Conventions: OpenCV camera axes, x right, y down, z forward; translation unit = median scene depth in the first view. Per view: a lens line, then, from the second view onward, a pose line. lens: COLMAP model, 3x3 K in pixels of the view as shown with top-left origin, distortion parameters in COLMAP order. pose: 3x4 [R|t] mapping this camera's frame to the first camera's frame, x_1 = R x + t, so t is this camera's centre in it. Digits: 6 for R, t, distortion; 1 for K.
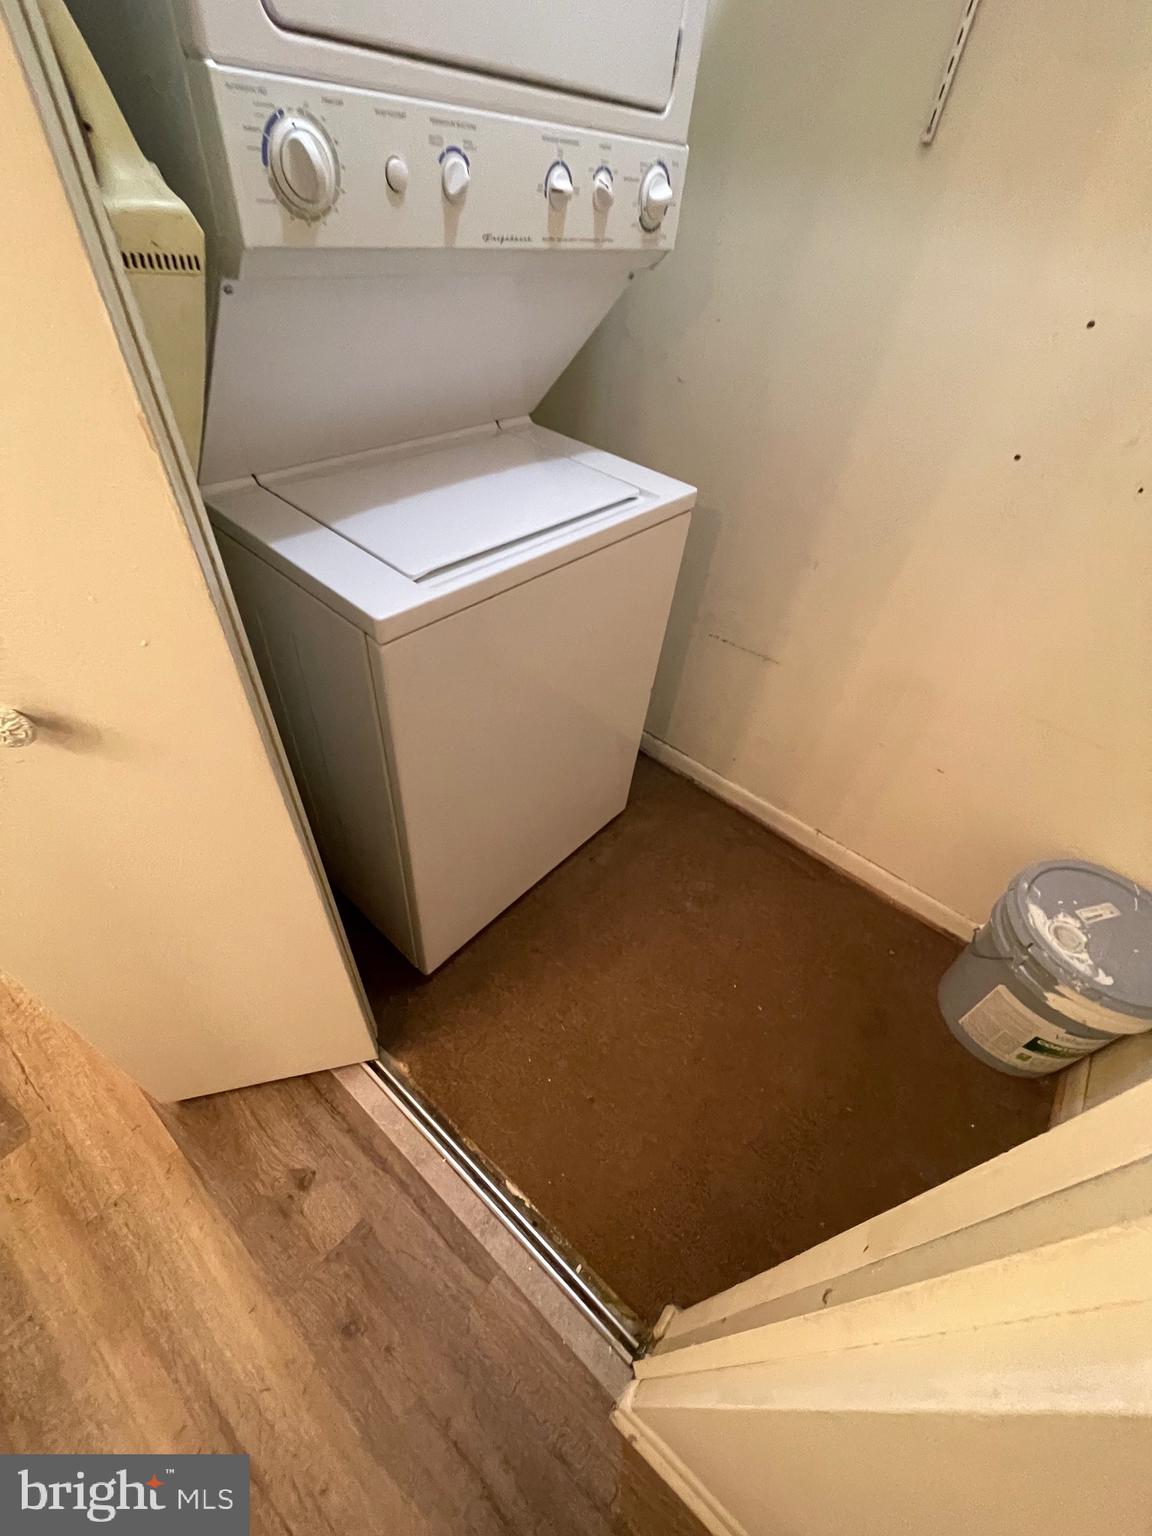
lens RADIAL K [[622.0, 0, 580.9], [0, 622.0, 766.5], [0, 0, 1]] dist [-0.000967, -0.000417]
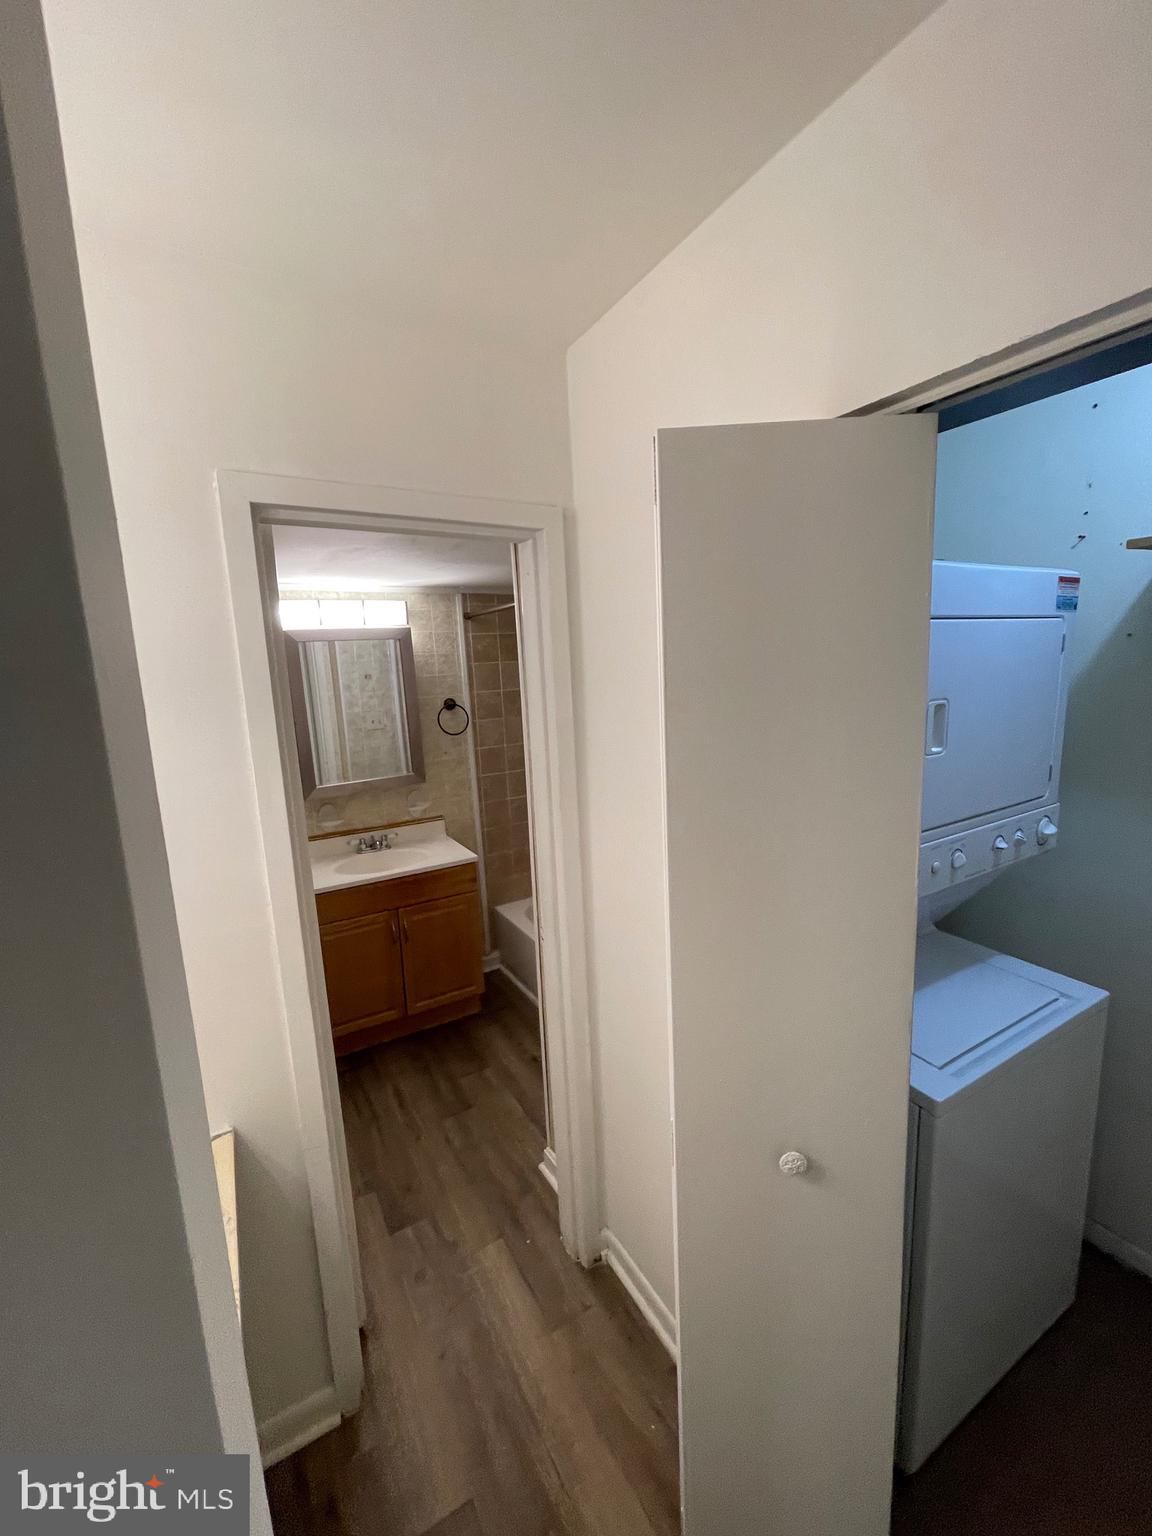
lens RADIAL K [[622.0, 0, 580.9], [0, 622.0, 766.5], [0, 0, 1]] dist [-0.000967, -0.000417]
pose [[0.933792, -0.081038, -0.348519, -0.446211], [-0.136101, 0.820364, -0.555409, 0.051160], [0.330921, 0.566070, 0.755020, -0.777659]]
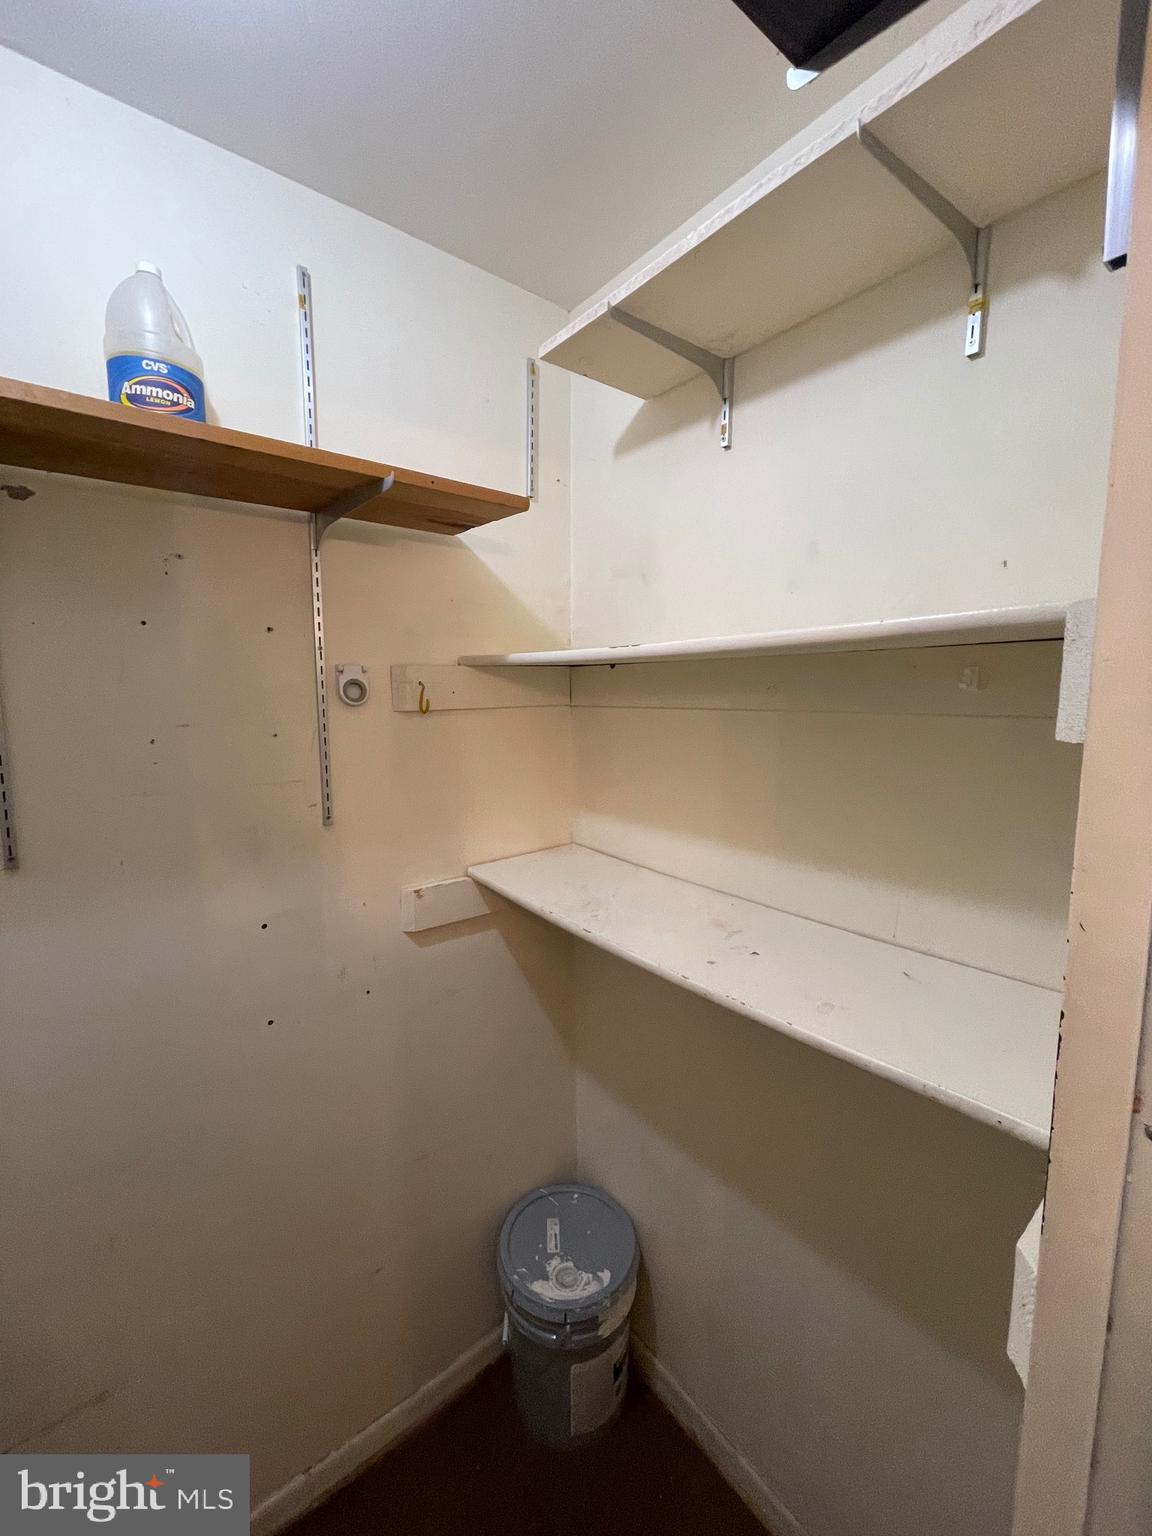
lens RADIAL K [[618.8, 0, 581.4], [0, 618.8, 764.5], [0, 0, 1]] dist [0.001119, -0.000064]
pose [[0.209670, -0.204982, 0.956044, -0.156258], [0.696788, 0.717276, 0.000976, -0.505769], [-0.685948, 0.665956, 0.293220, 0.002497]]
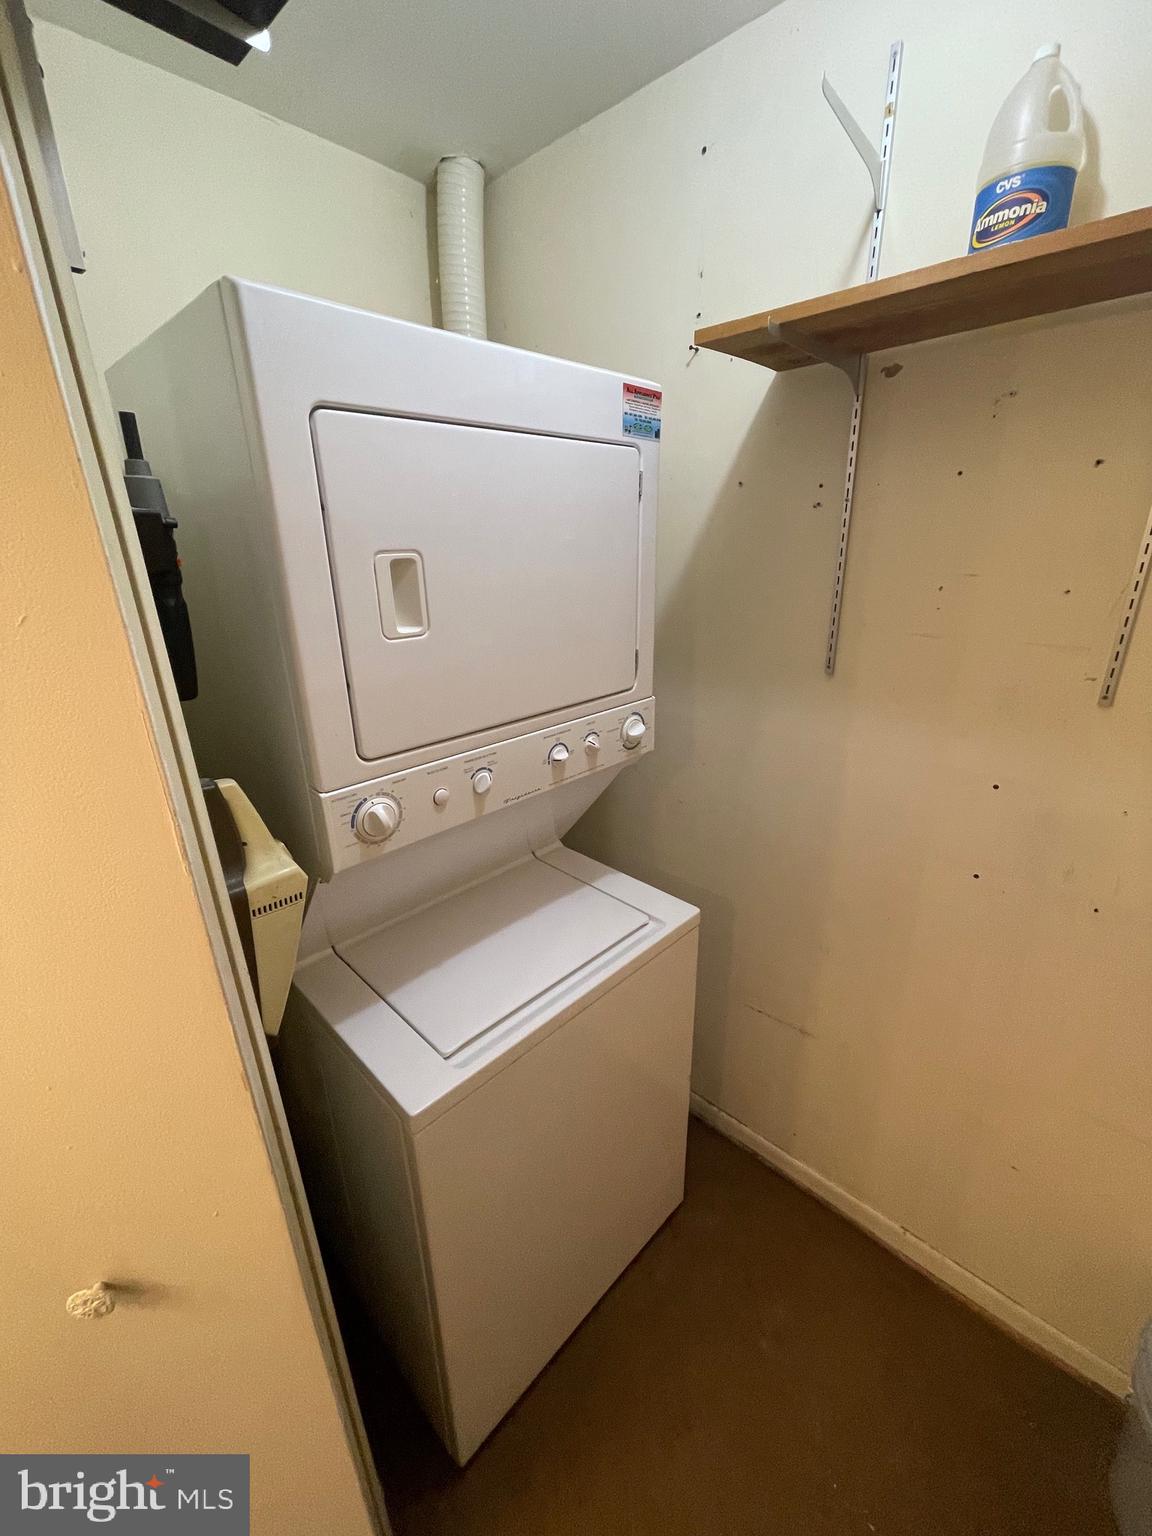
lens RADIAL K [[622.0, 0, 580.9], [0, 622.0, 766.5], [0, 0, 1]] dist [-0.000967, -0.000417]
pose [[0.991514, -0.088156, -0.095544, 0.126085], [0.040659, 0.908370, -0.416186, -0.268627], [0.123478, 0.408769, 0.904246, -0.227868]]
